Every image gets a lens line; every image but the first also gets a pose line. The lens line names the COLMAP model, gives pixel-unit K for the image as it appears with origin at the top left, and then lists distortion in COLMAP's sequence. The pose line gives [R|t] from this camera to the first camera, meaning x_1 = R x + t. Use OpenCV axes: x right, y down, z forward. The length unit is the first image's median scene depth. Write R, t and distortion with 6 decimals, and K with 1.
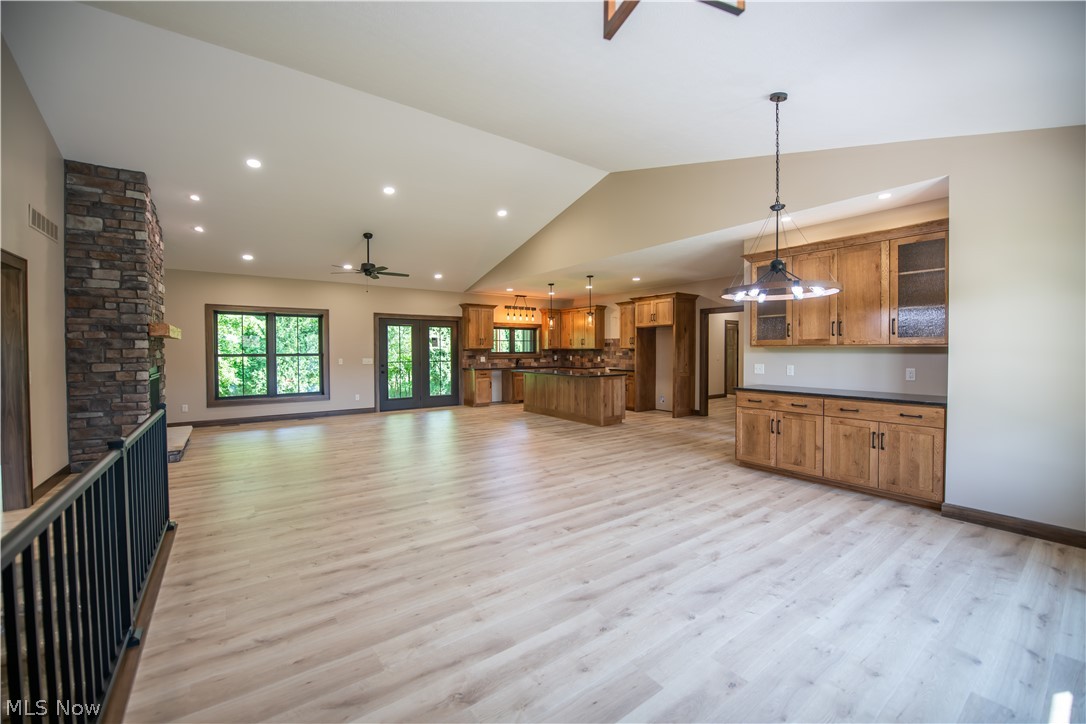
lens RADIAL K [[430.8, 0, 545.9], [0, 430.8, 356.0], [0, 0, 1]] dist [-0.013578, -0.003462]
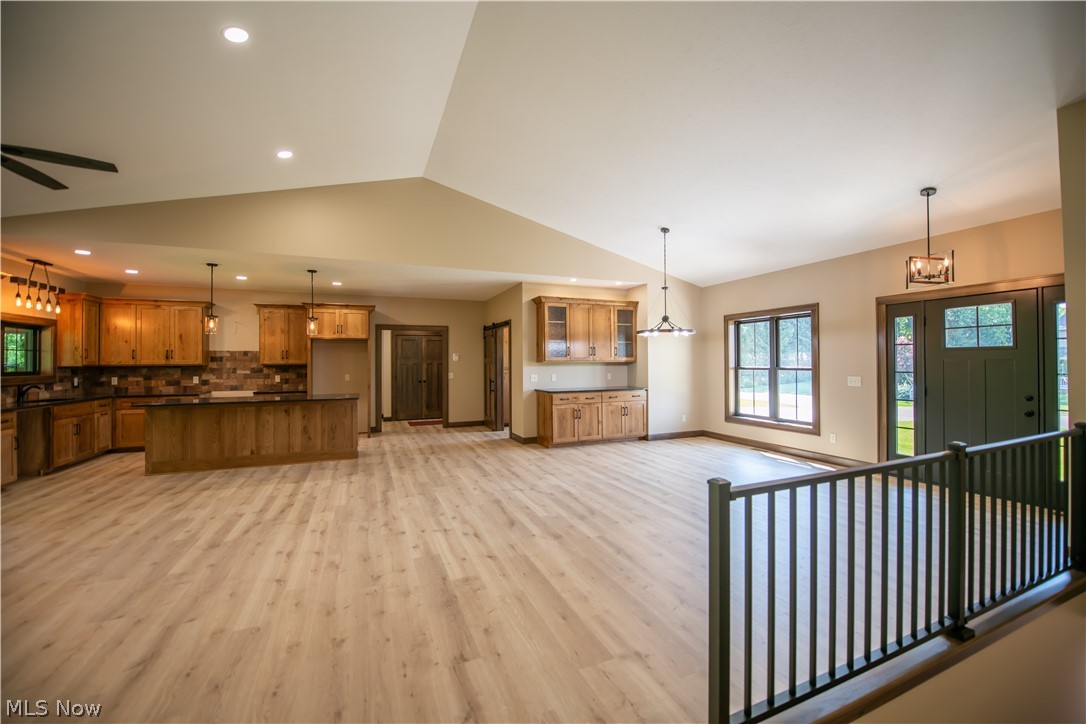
lens RADIAL K [[430.8, 0, 544.6], [0, 430.8, 357.6], [0, 0, 1]] dist [-0.013578, -0.003462]
pose [[0.232797, 0.012374, 0.972447, -0.490658], [0.021229, 0.999616, -0.017802, -0.006128], [-0.972294, 0.024789, 0.232445, 0.374253]]
